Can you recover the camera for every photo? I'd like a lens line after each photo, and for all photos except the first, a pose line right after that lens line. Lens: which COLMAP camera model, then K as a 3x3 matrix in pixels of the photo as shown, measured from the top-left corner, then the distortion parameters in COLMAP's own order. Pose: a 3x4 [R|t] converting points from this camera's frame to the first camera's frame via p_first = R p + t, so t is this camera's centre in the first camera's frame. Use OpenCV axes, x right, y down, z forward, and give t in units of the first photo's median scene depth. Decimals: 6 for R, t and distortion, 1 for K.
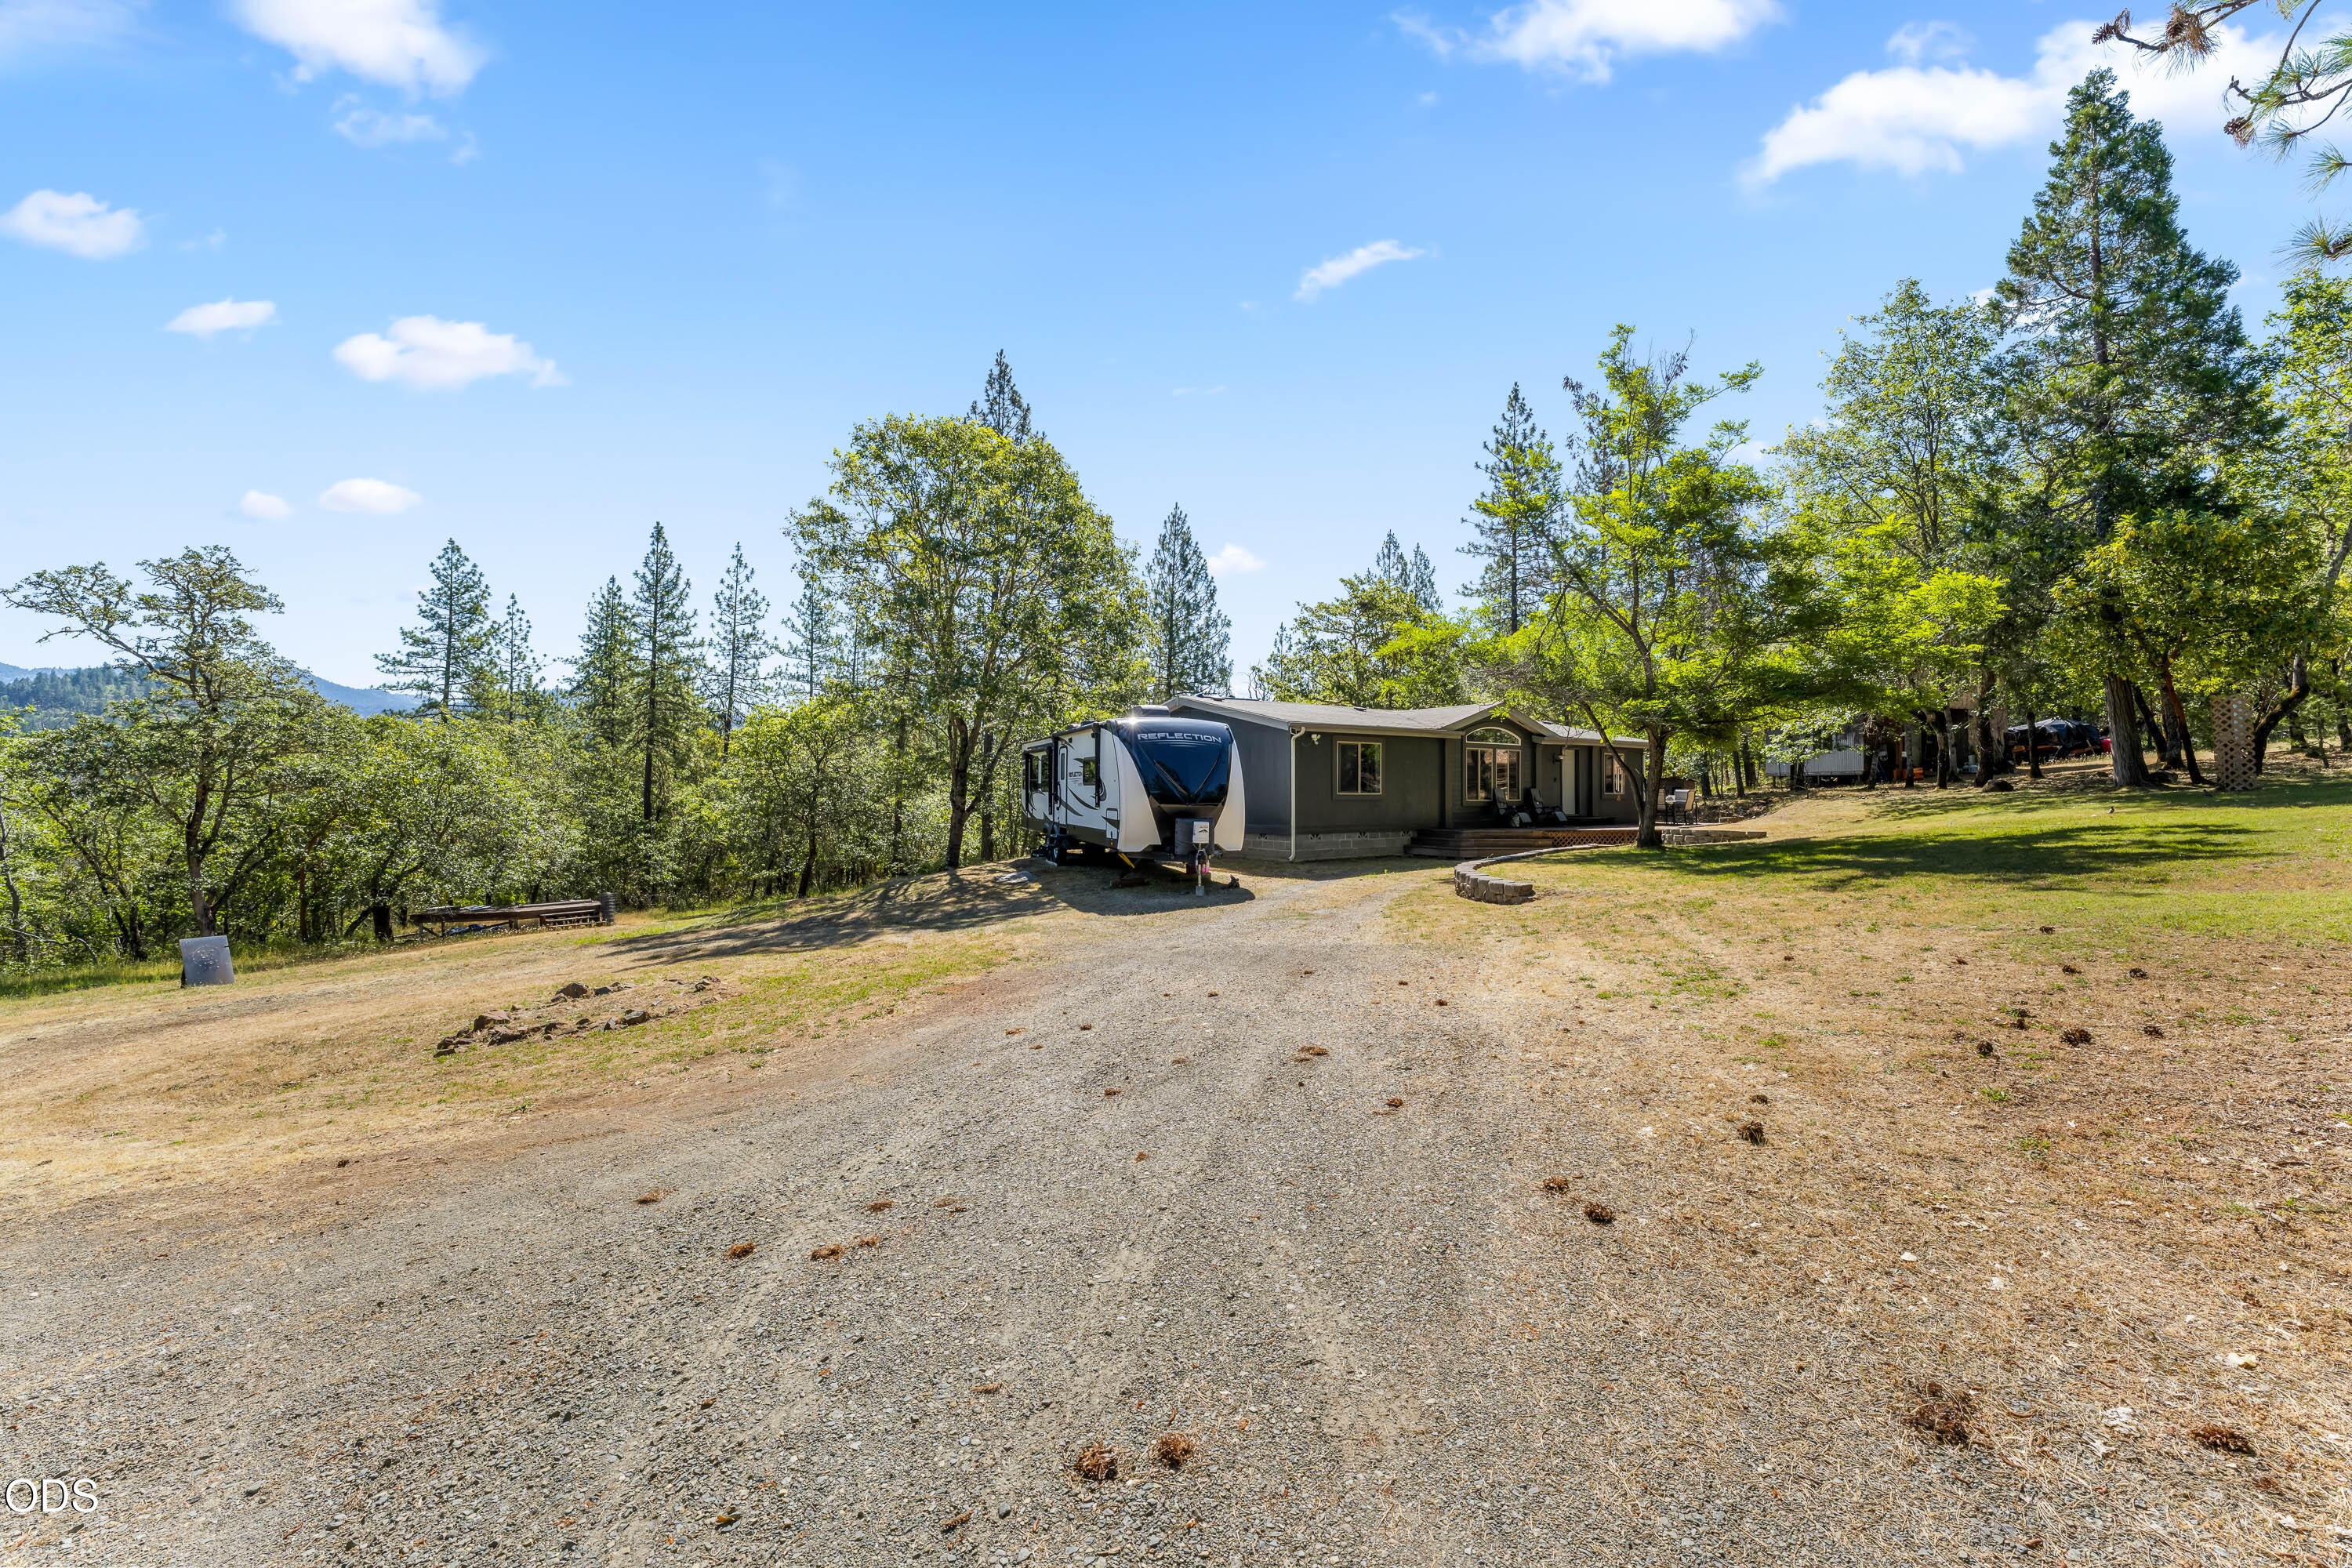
lens RADIAL K [[950.8, 0, 1170.9], [0, 950.8, 776.7], [0, 0, 1]] dist [0.001521, 0.000039]
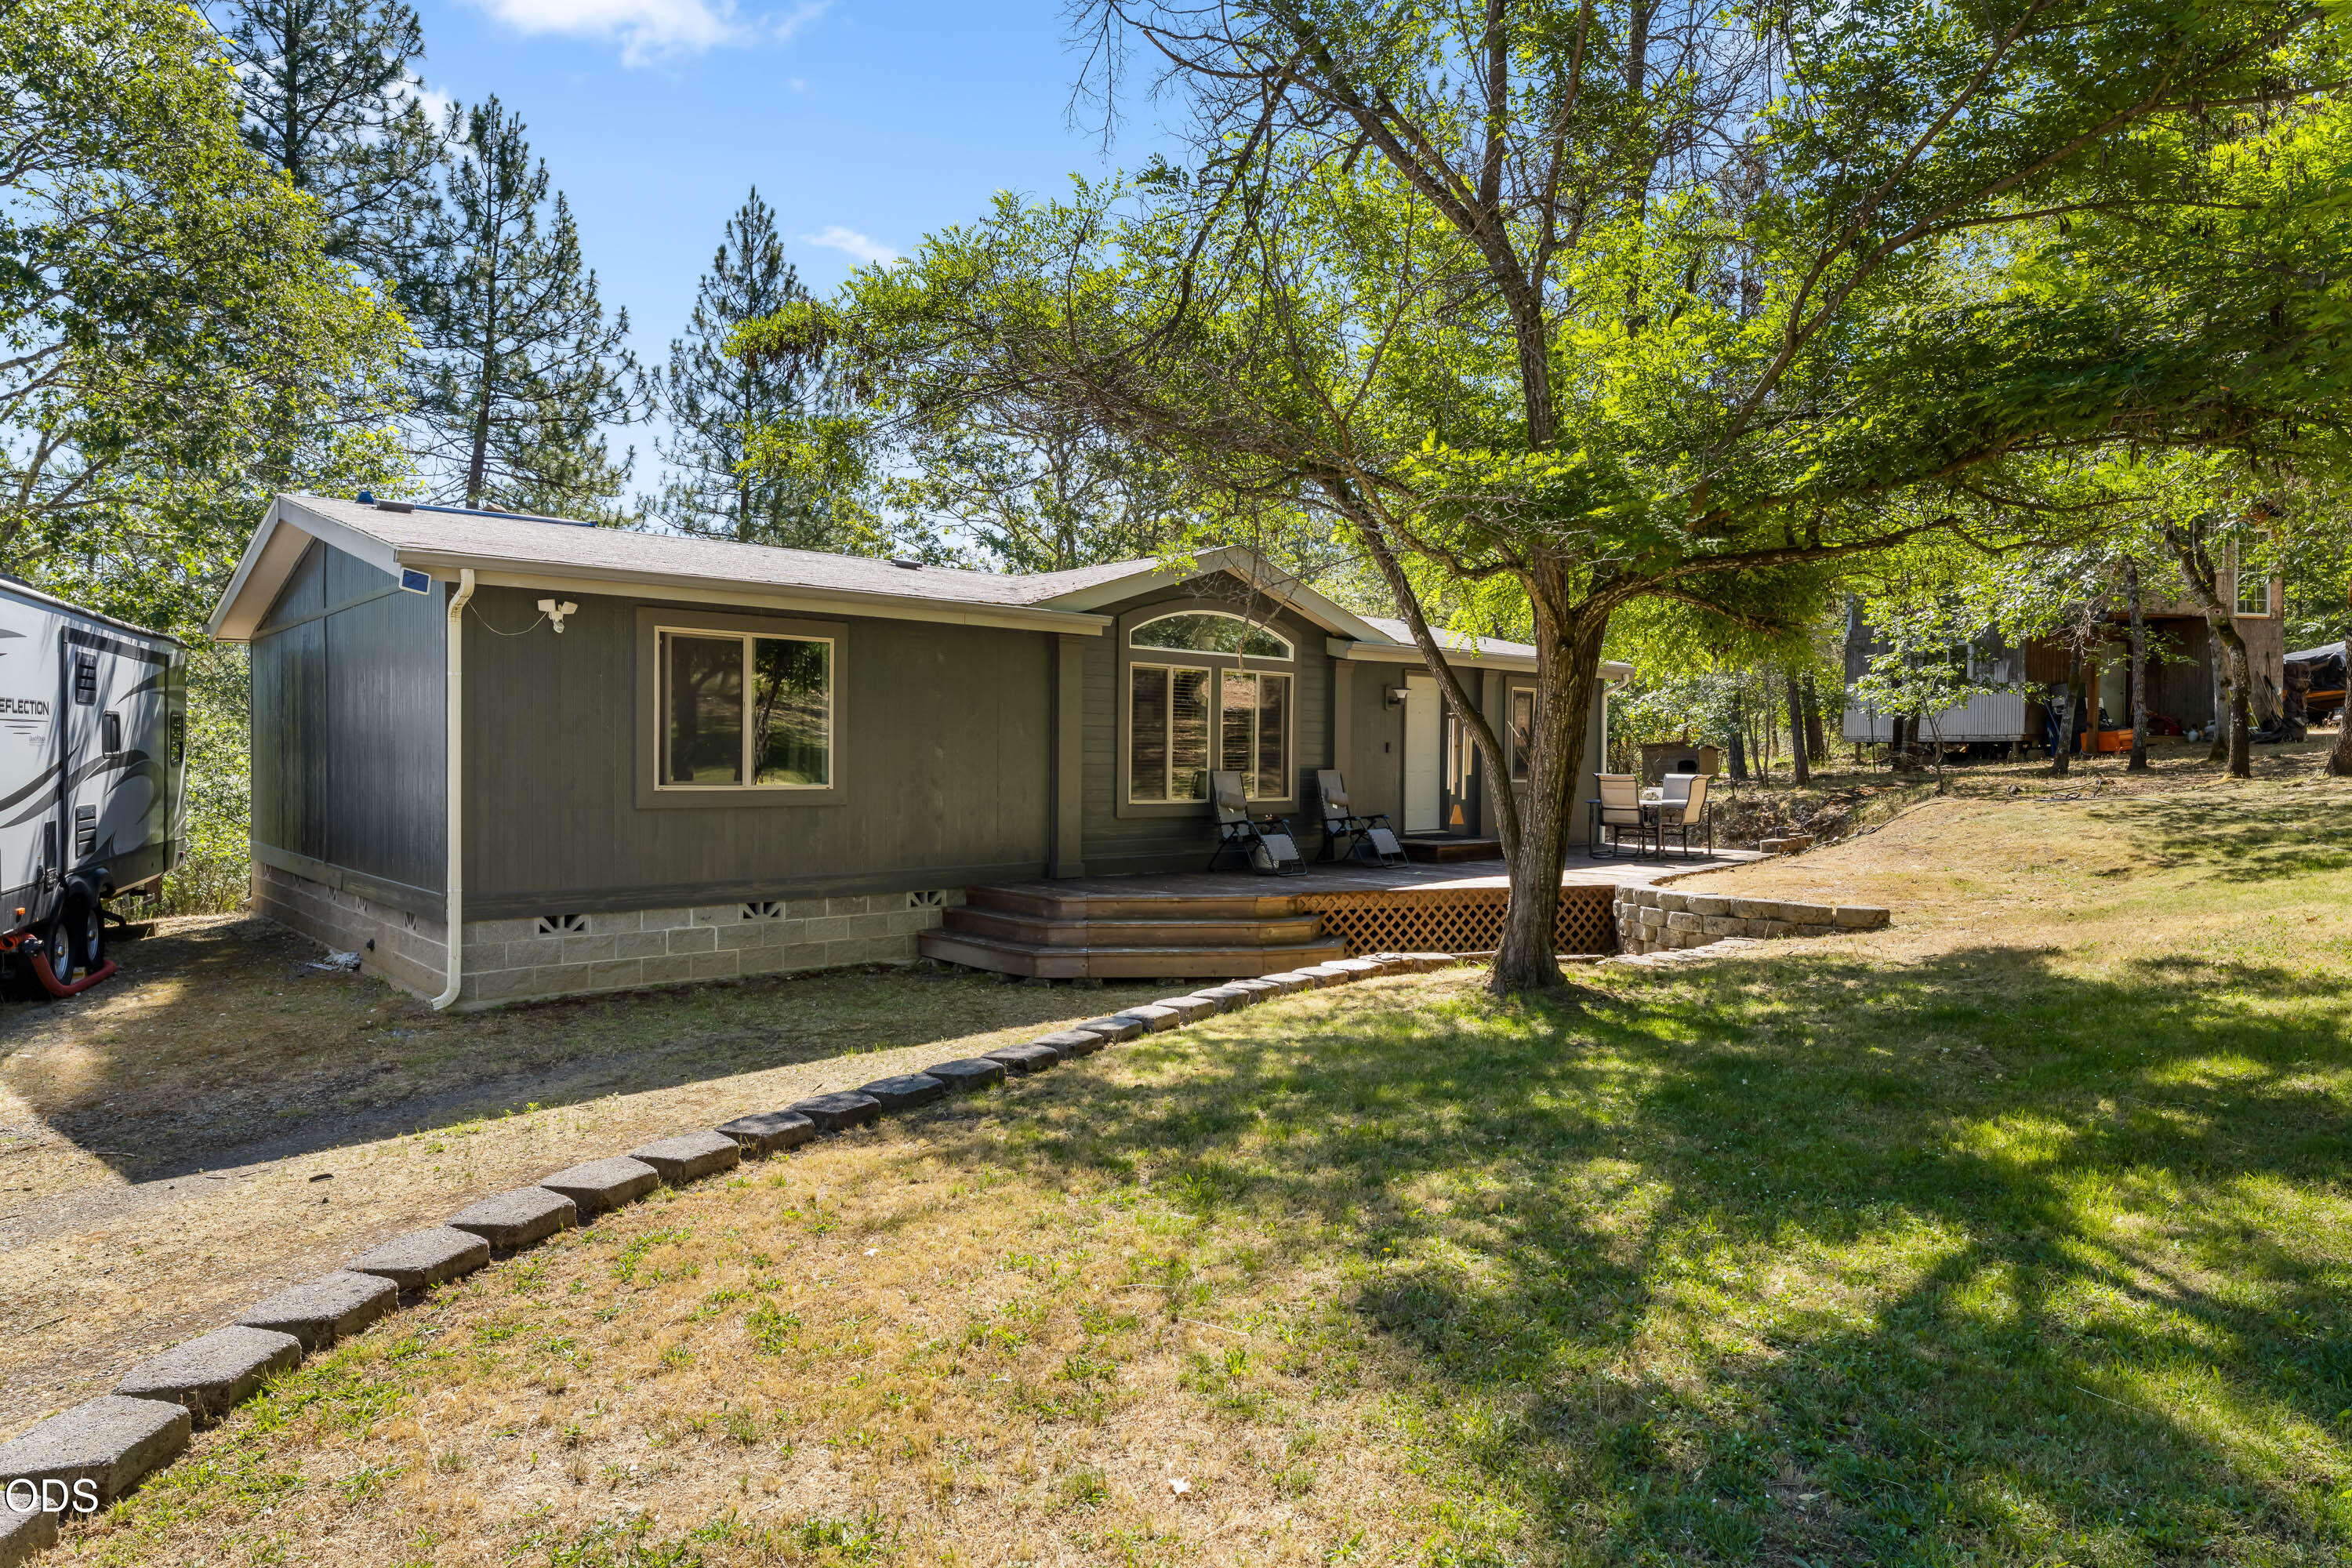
lens RADIAL K [[1366.8, 0, 1178.0], [0, 1366.8, 784.0], [0, 0, 1]] dist [0.000834, -0.000205]
pose [[0.992771, 0.006151, 0.119865, 0.259368], [-0.010642, 0.999264, 0.036864, -0.002453], [-0.119550, -0.037873, 0.992105, 0.451198]]
